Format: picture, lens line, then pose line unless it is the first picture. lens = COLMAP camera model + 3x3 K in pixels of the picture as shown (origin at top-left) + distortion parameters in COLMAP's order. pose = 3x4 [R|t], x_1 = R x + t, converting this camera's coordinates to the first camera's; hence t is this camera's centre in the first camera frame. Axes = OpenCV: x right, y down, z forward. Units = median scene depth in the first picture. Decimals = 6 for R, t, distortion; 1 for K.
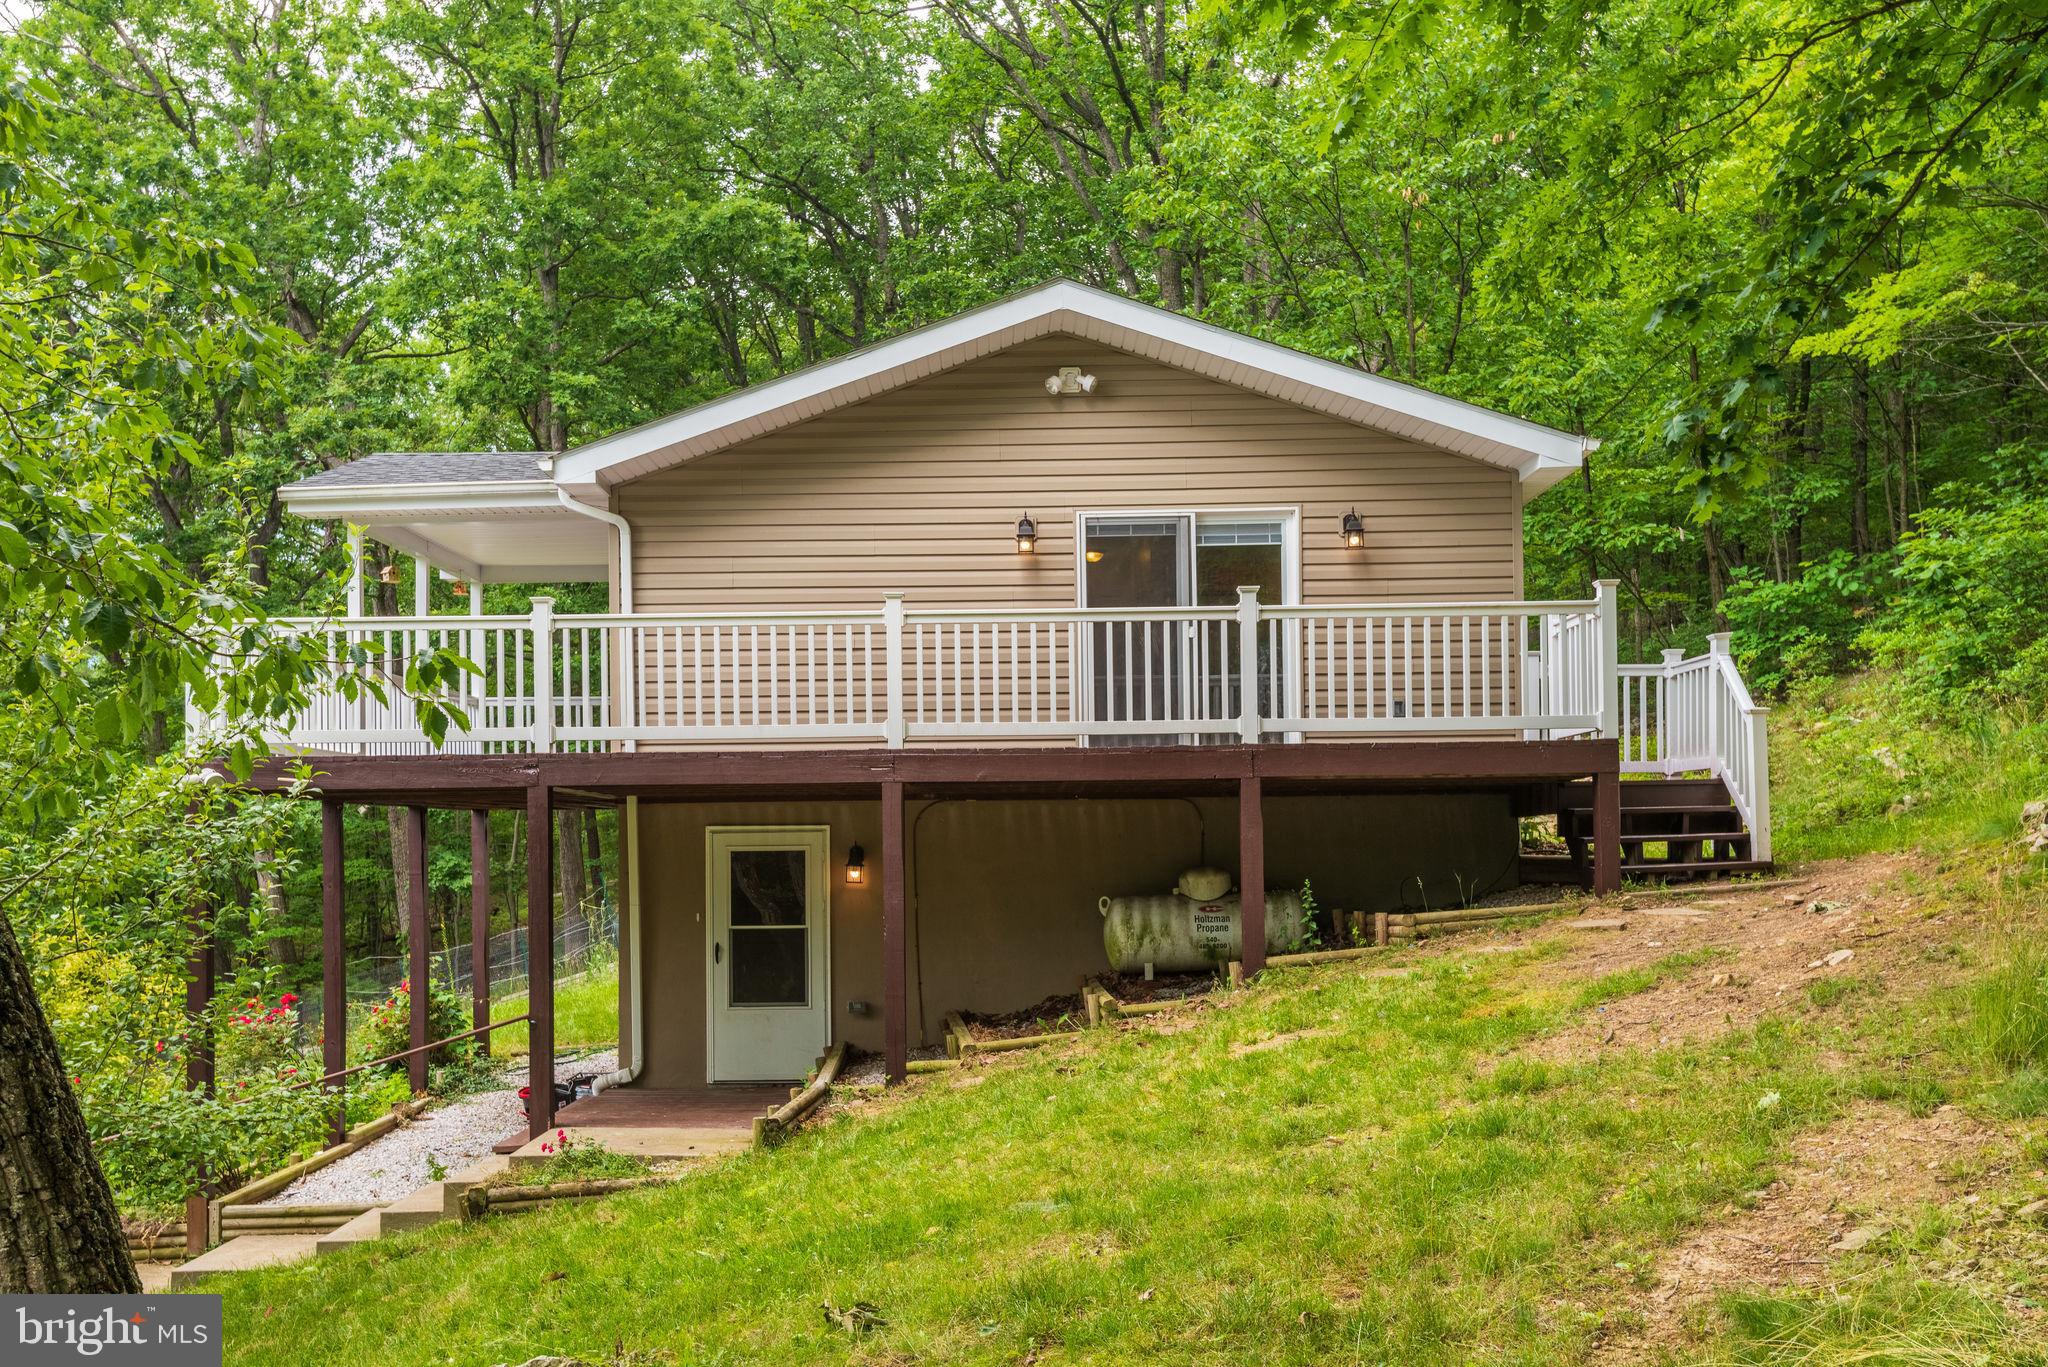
lens RADIAL K [[1561.0, 0, 1024.2], [0, 1561.0, 693.4], [0, 0, 1]] dist [0.009933, 0.000769]
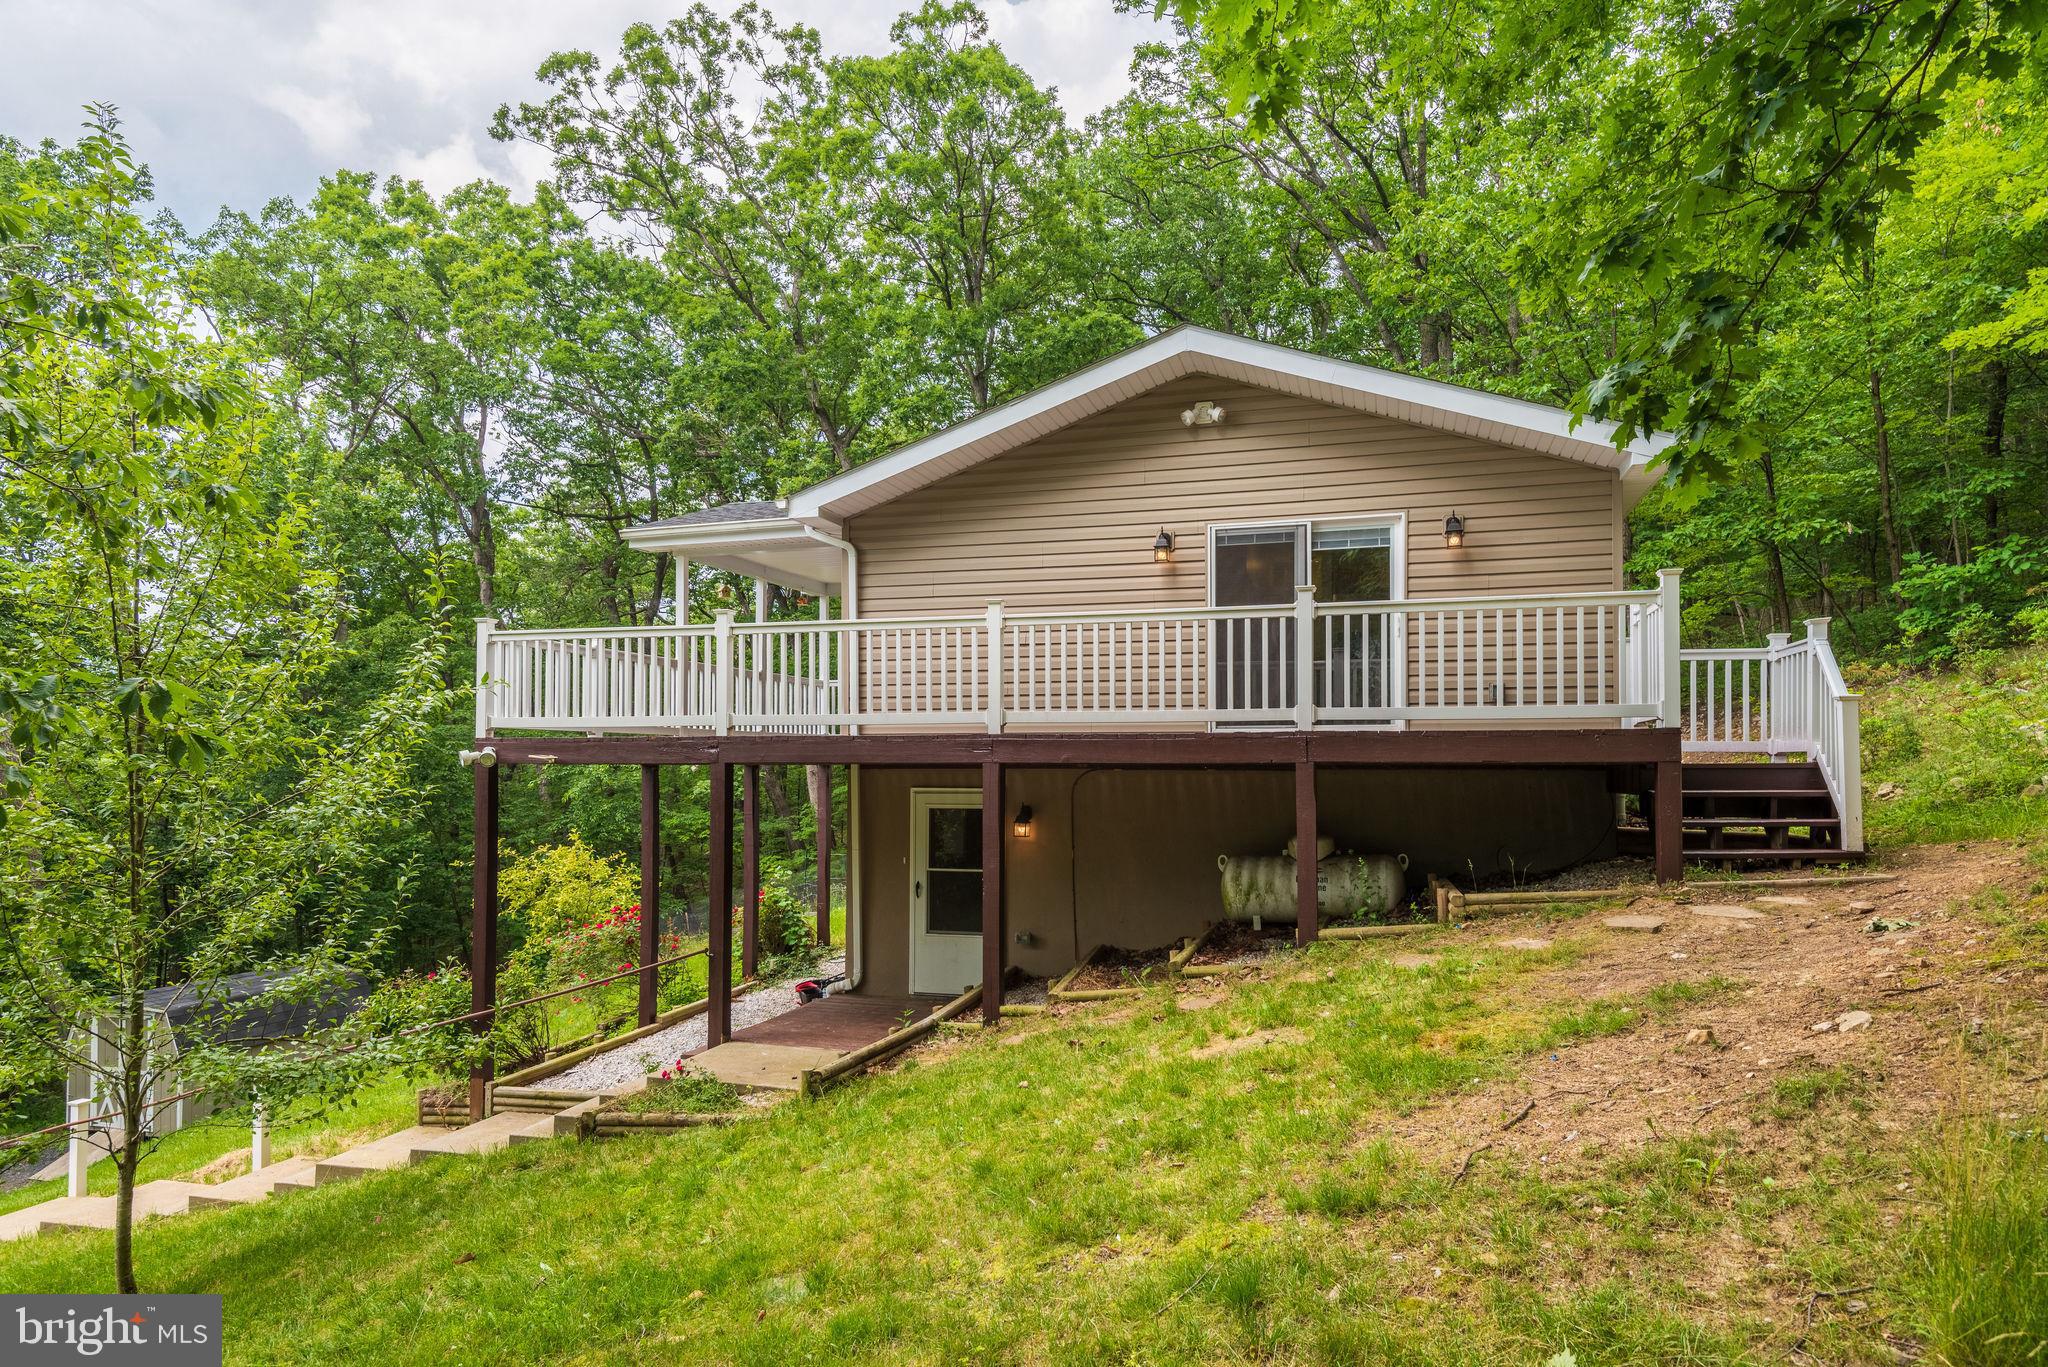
lens RADIAL K [[1133.3, 0, 1041.3], [0, 1133.3, 687.5], [0, 0, 1]] dist [0.043556, -0.029238]
pose [[0.973624, -0.006417, -0.228066, 0.109004], [0.010301, 0.999821, 0.015847, -0.009182], [0.227924, -0.017779, 0.973517, 0.141698]]
